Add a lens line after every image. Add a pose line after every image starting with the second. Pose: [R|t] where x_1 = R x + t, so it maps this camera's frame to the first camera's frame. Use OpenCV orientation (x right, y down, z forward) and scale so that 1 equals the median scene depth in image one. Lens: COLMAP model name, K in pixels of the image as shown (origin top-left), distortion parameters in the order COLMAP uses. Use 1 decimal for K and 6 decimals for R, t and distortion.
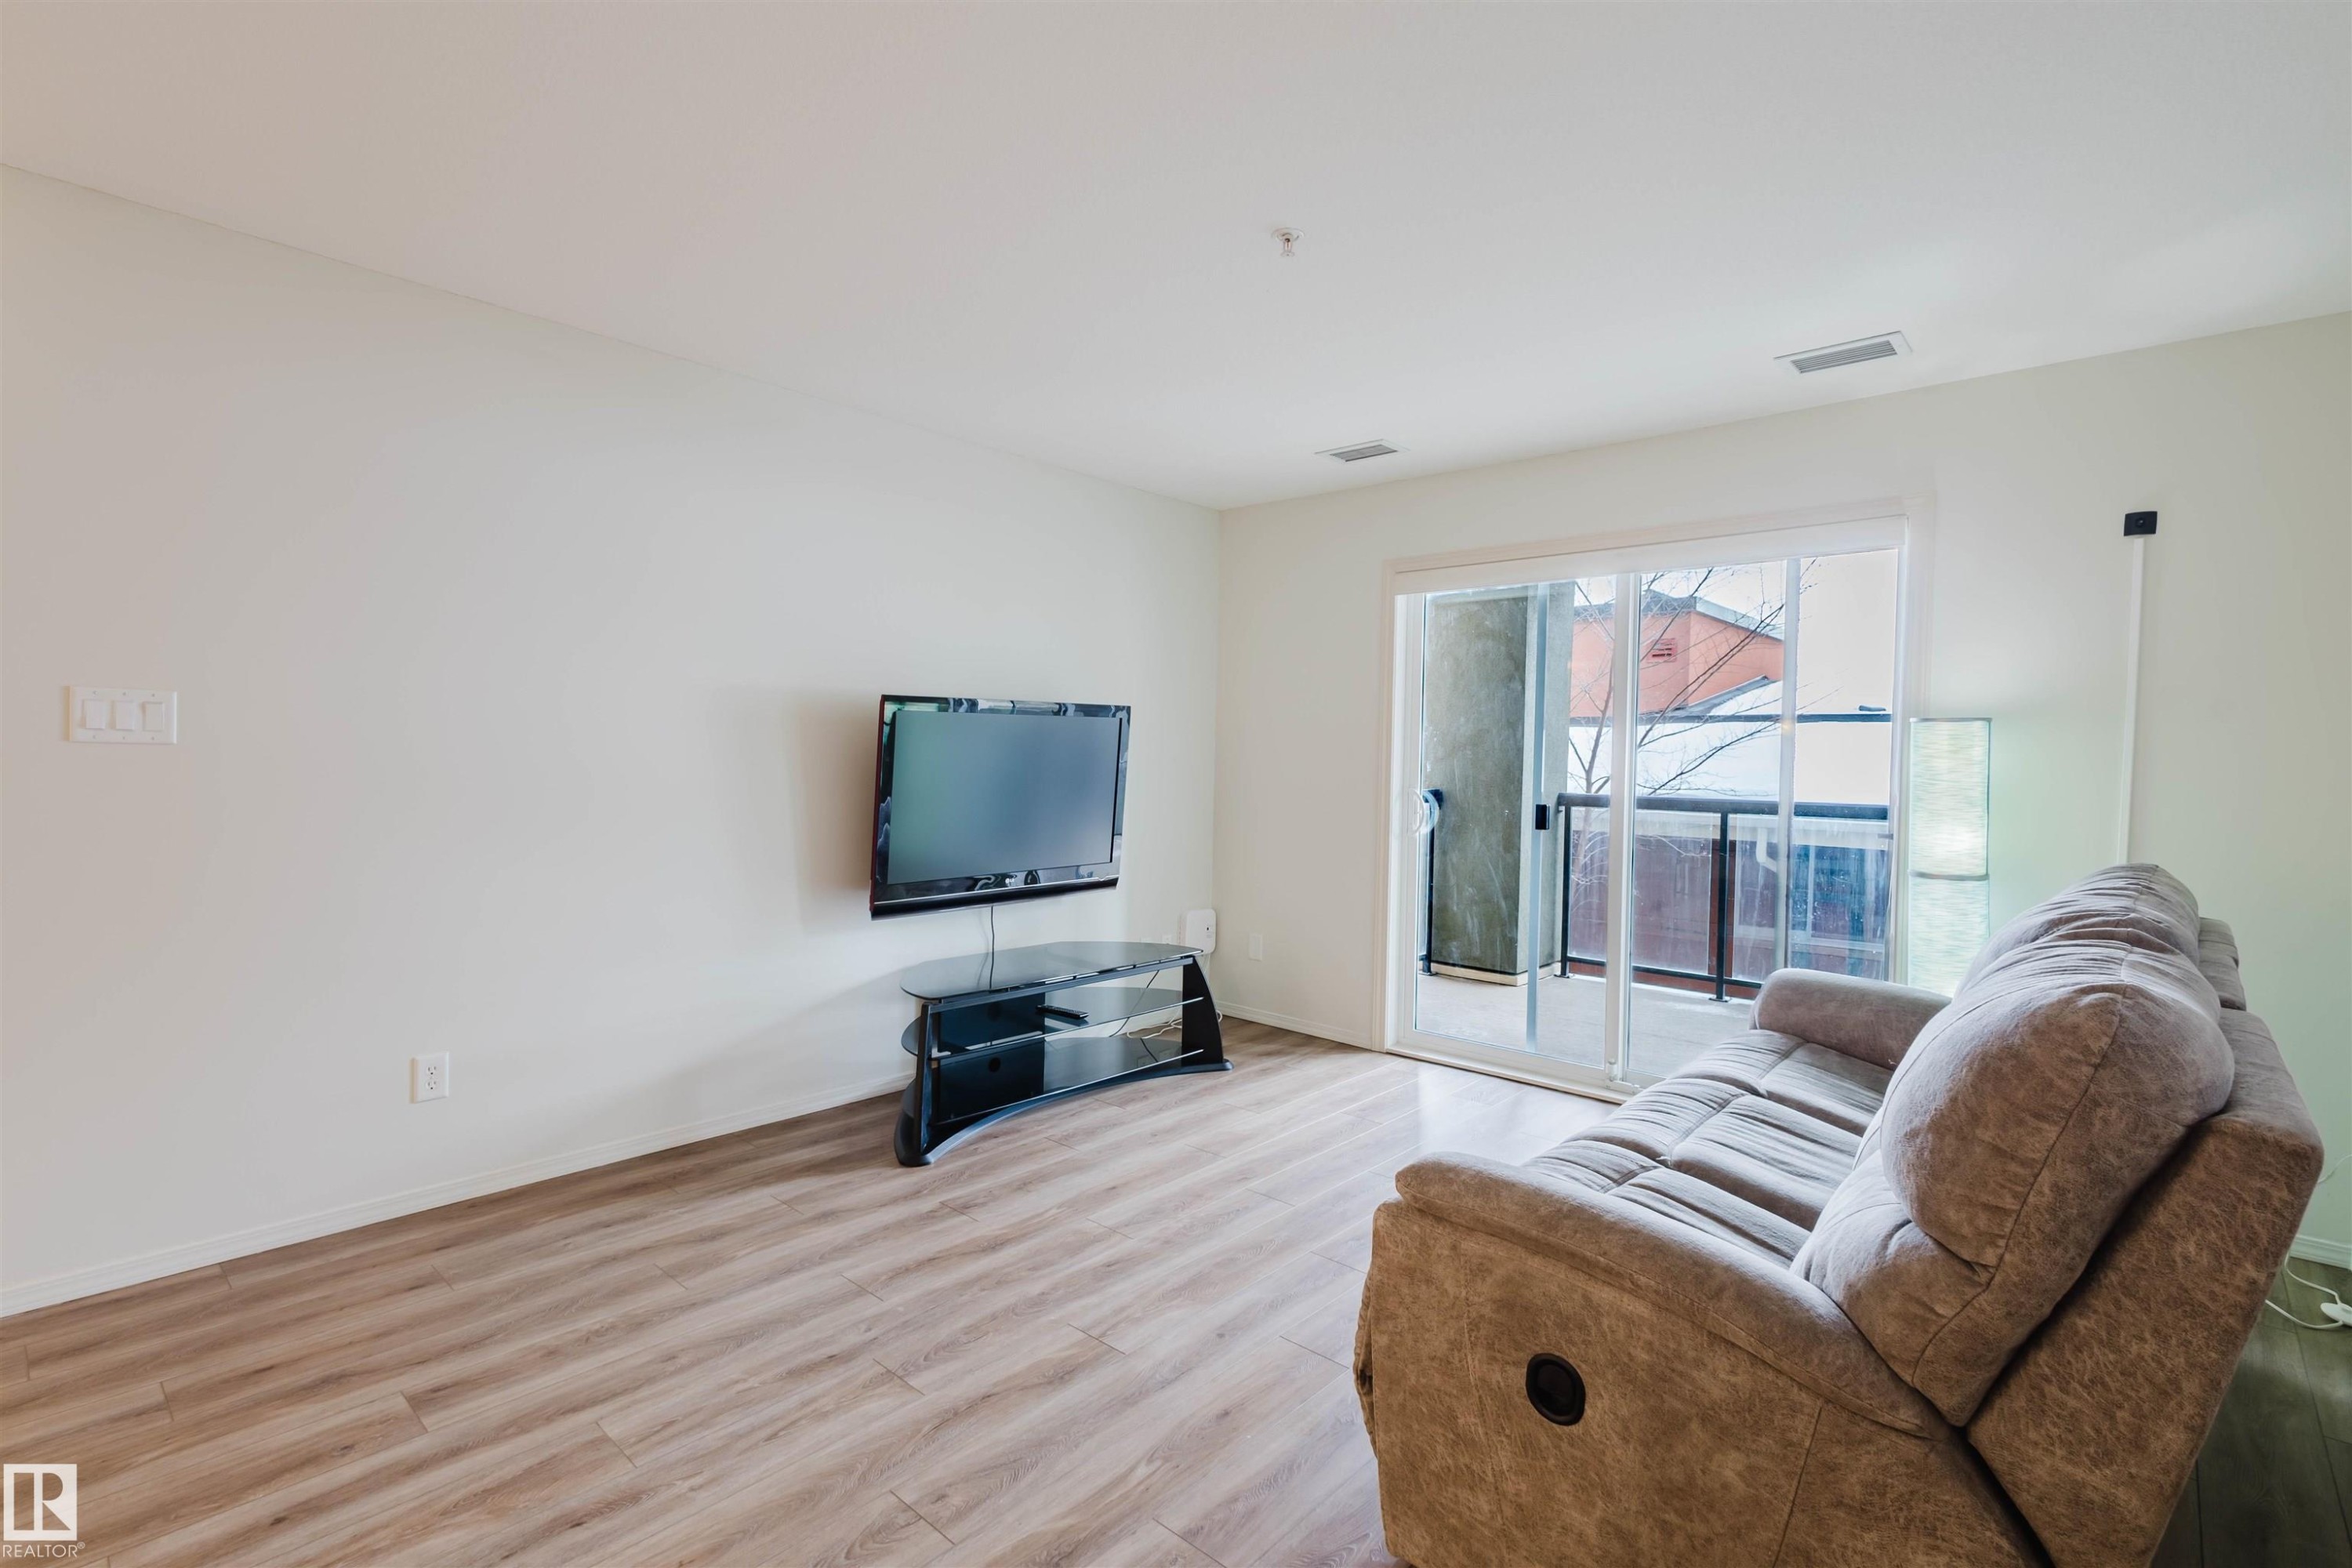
lens RADIAL K [[1087.9, 0, 1170.7], [0, 1087.9, 782.6], [0, 0, 1]] dist [0.014150, -0.002148]
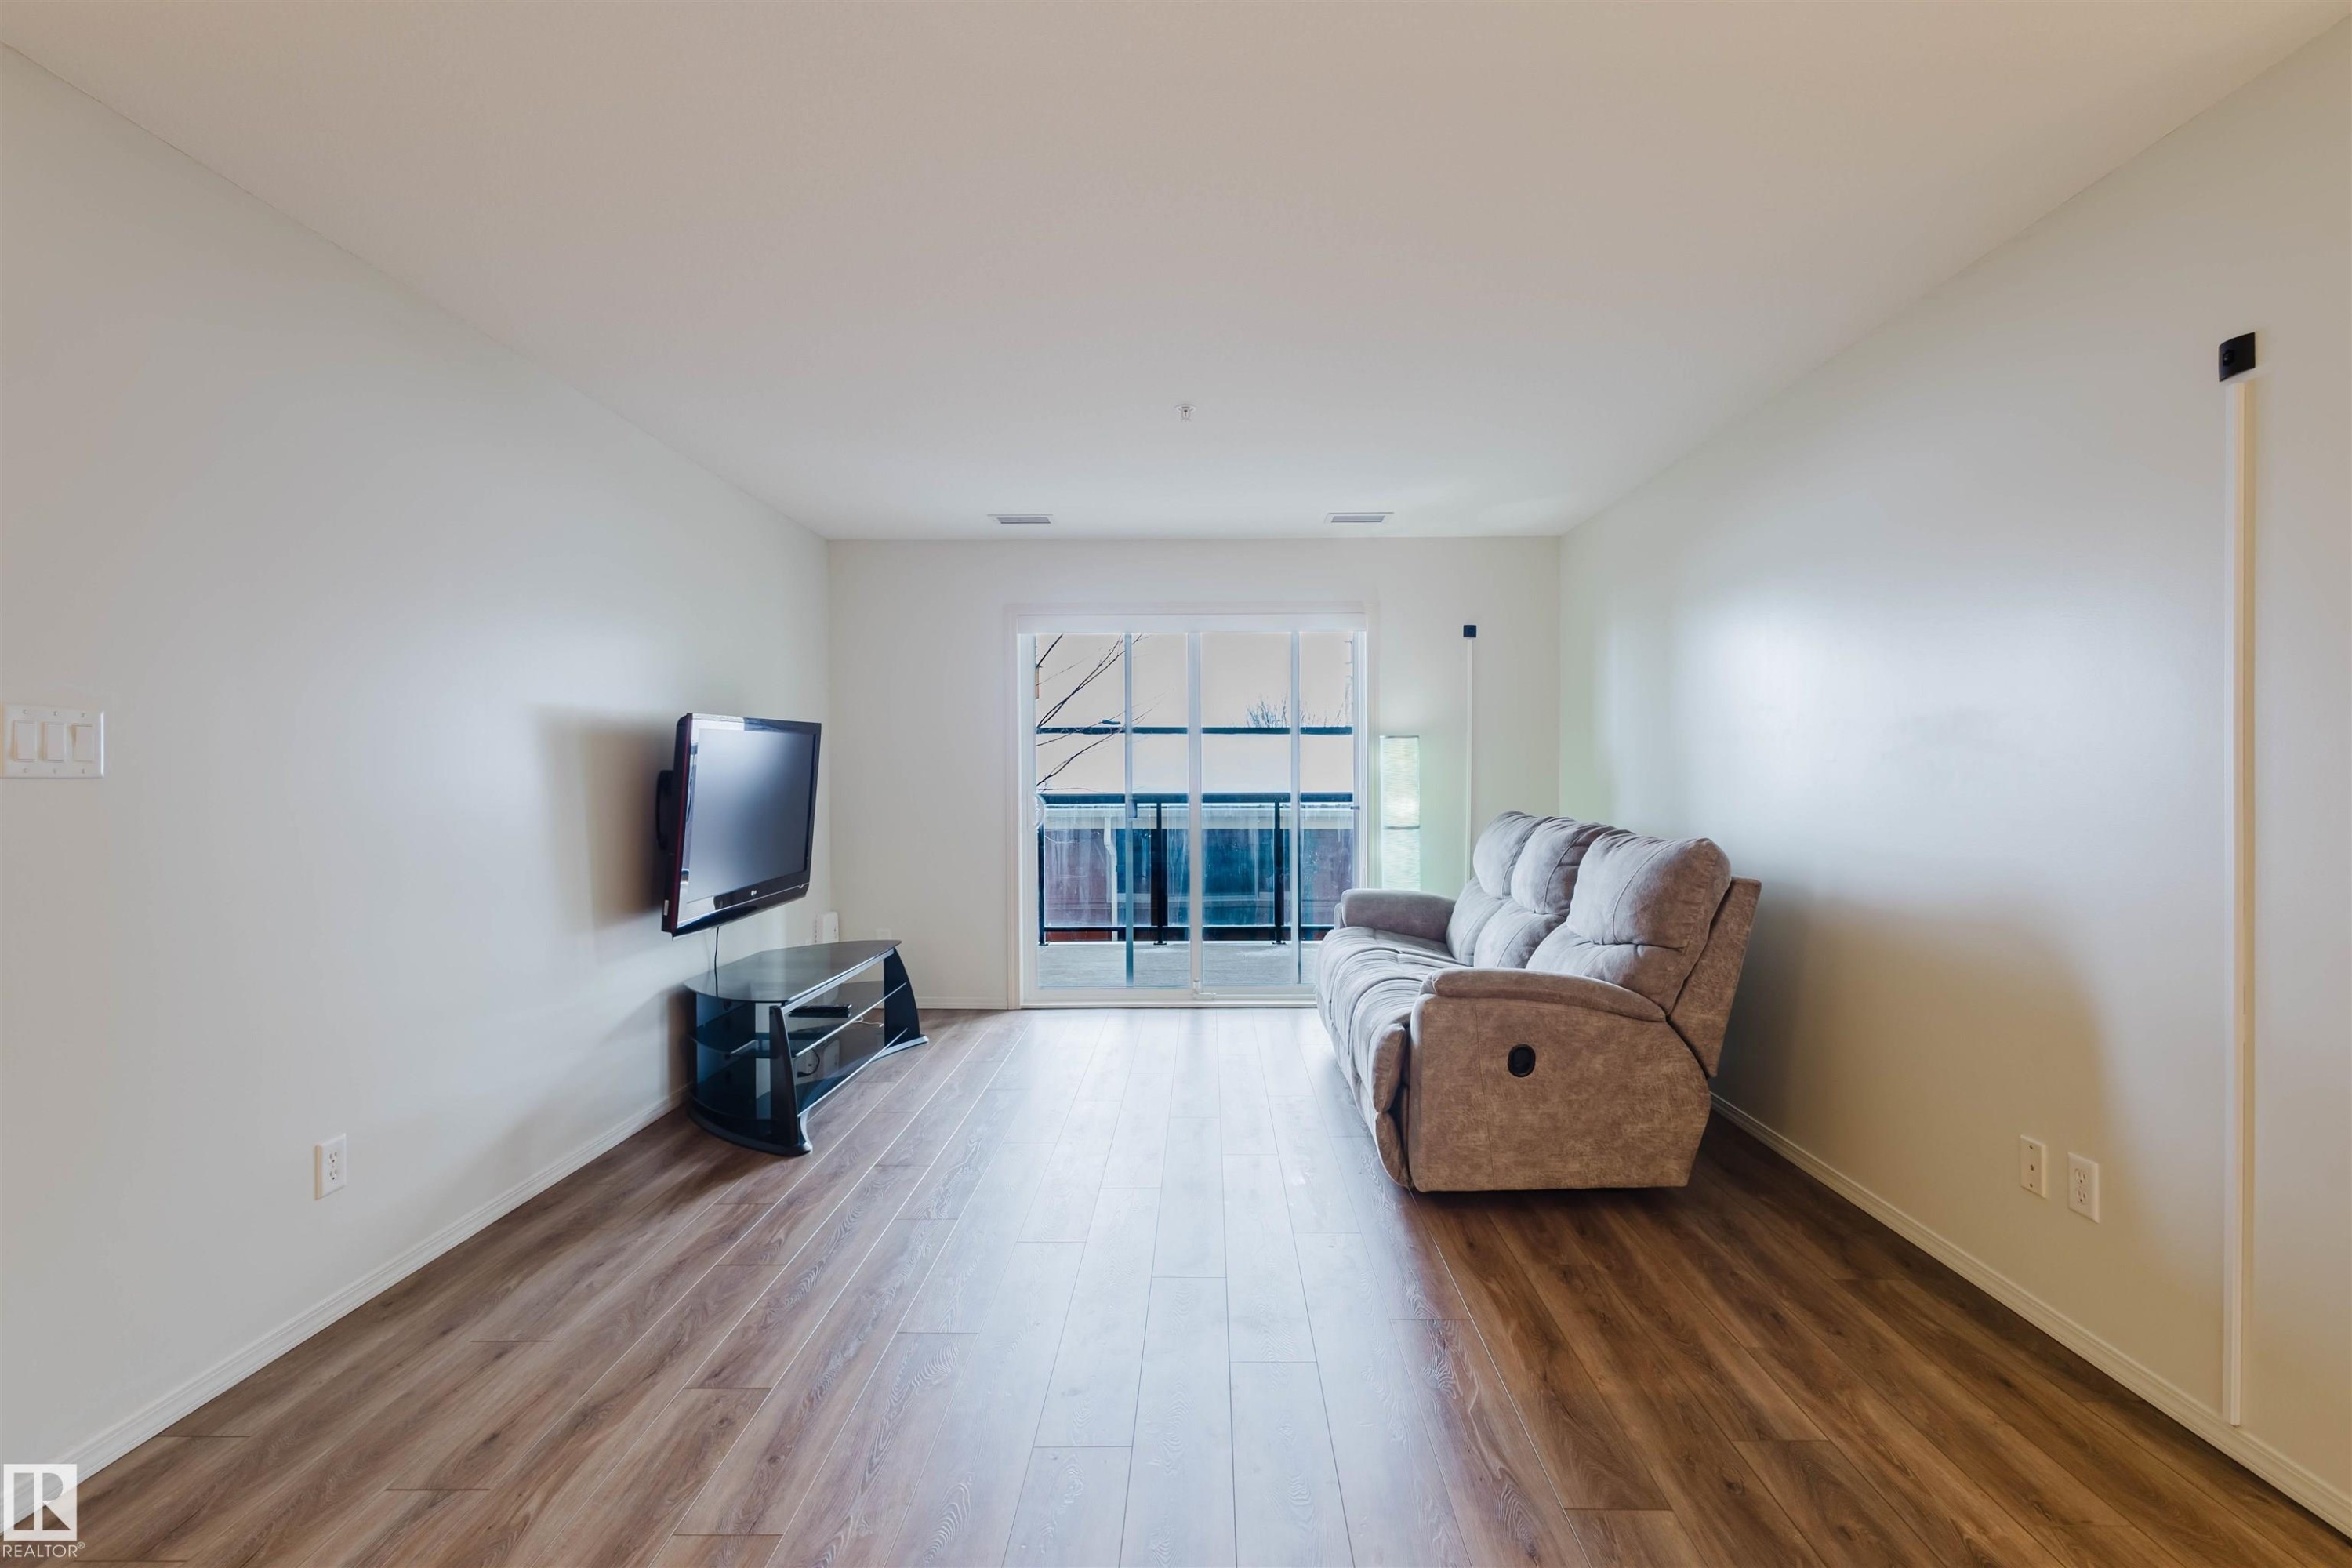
lens RADIAL K [[1087.9, 0, 1217.2], [0, 1087.9, 783.3], [0, 0, 1]] dist [0.014150, -0.002148]
pose [[0.746062, -0.031351, 0.665138, -0.825655], [0.035785, 0.999335, 0.006965, -0.008194], [-0.664914, 0.018606, 0.746688, -0.105008]]
